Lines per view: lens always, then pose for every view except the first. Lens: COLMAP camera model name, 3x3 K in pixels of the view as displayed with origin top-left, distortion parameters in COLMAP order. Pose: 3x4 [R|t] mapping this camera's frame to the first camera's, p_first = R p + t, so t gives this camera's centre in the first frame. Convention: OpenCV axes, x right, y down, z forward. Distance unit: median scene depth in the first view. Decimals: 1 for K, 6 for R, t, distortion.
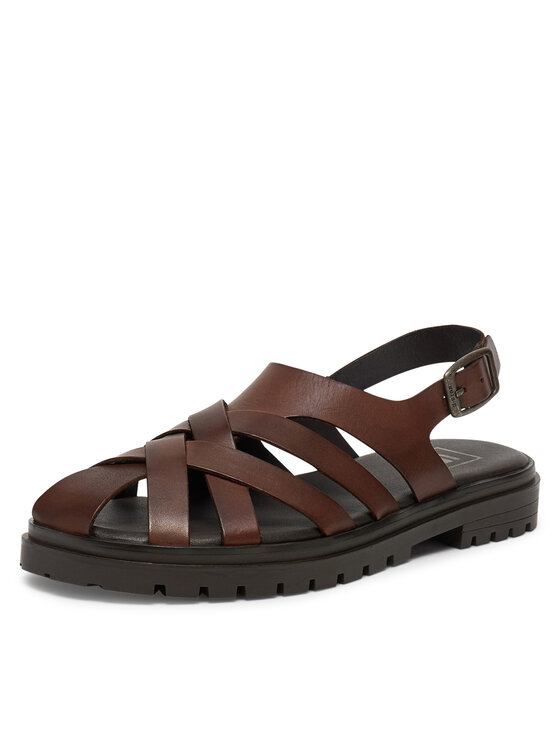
lens RADIAL K [[1358.8, 0, 280.0], [0, 1358.8, 373.0], [0, 0, 1]] dist [-0.005549, -0.012092]
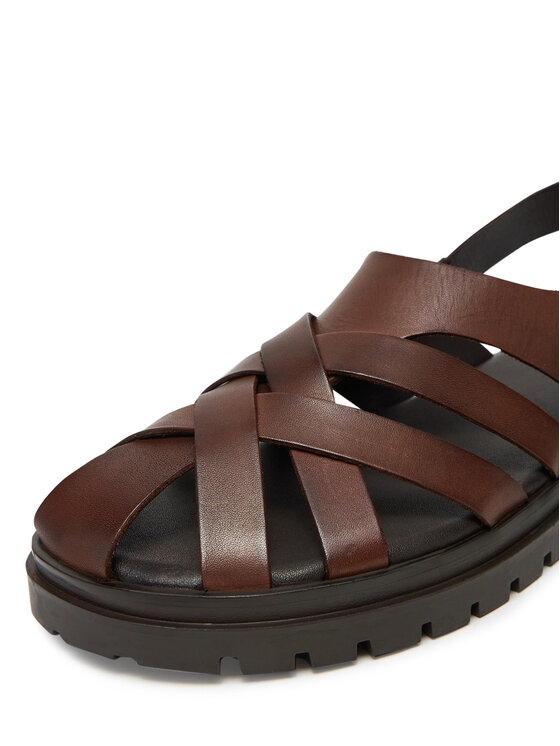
lens RADIAL K [[729.7, 0, 279.5], [0, 729.7, 433.6], [0, 0, 1]] dist [0.003659, 0.002231]
pose [[0.990911, -0.075353, -0.111432, -0.021236], [0.100096, 0.966442, 0.236580, -0.012420], [0.089865, -0.245584, 0.965201, 0.671621]]
